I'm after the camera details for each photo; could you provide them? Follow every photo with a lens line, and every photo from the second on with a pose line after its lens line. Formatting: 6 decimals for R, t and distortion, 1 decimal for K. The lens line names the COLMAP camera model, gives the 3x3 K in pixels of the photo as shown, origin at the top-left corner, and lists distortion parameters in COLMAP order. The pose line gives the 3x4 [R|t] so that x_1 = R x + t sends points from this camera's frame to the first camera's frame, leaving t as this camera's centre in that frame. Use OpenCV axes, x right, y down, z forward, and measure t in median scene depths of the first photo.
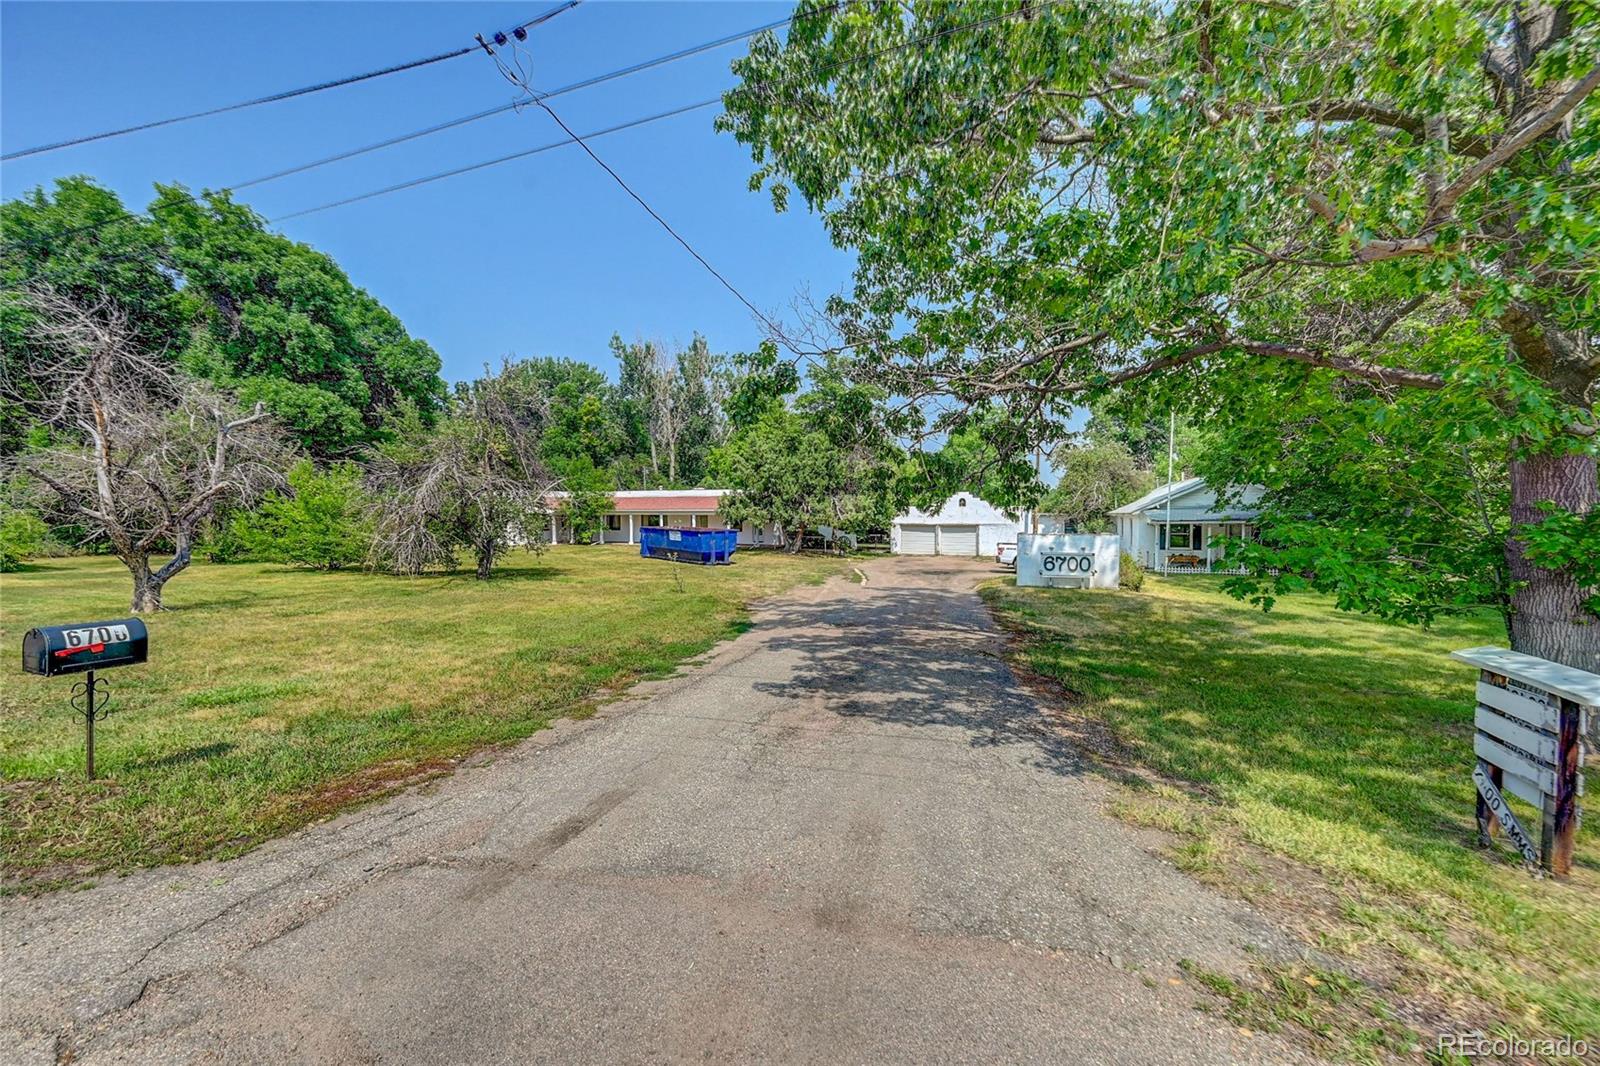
lens RADIAL K [[642.6, 0, 797.9], [0, 642.6, 526.3], [0, 0, 1]] dist [-0.000352, -0.000046]
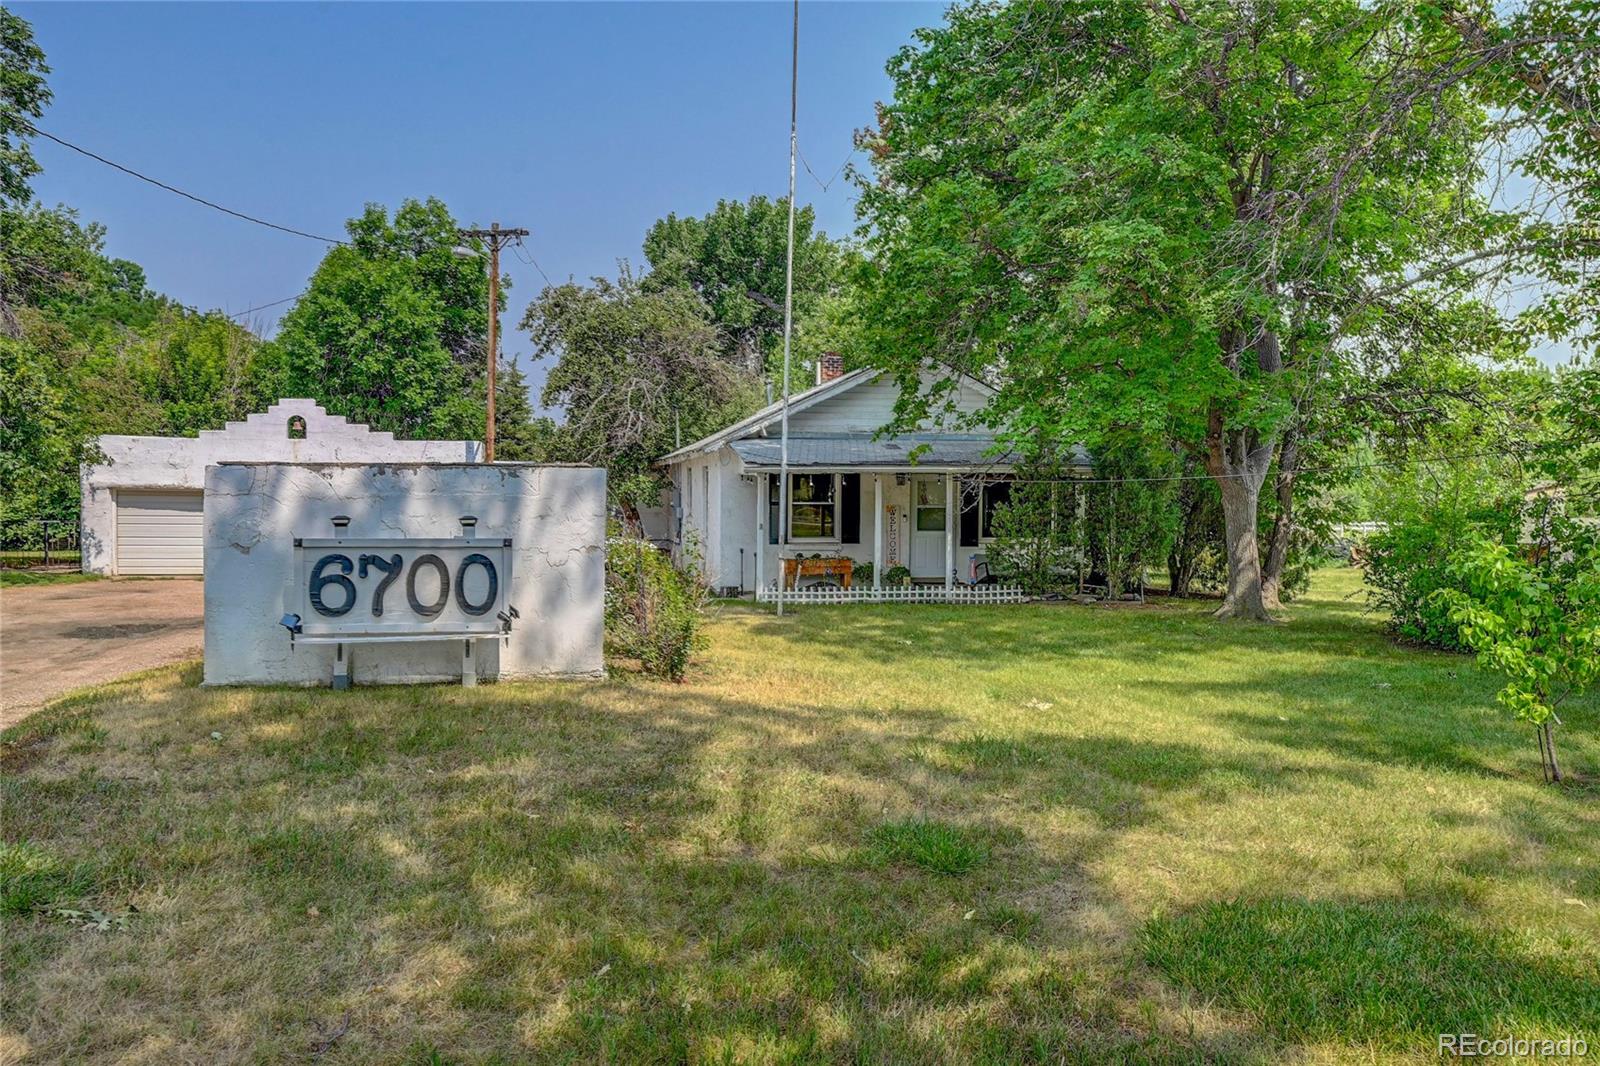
lens RADIAL K [[1236.0, 0, 800.4], [0, 1236.0, 532.2], [0, 0, 1]] dist [0.004127, 0.000473]
pose [[0.866555, -0.006748, 0.499036, 0.232609], [0.003532, 0.999966, 0.007389, 0.026477], [-0.499069, -0.004641, 0.866550, 0.386033]]
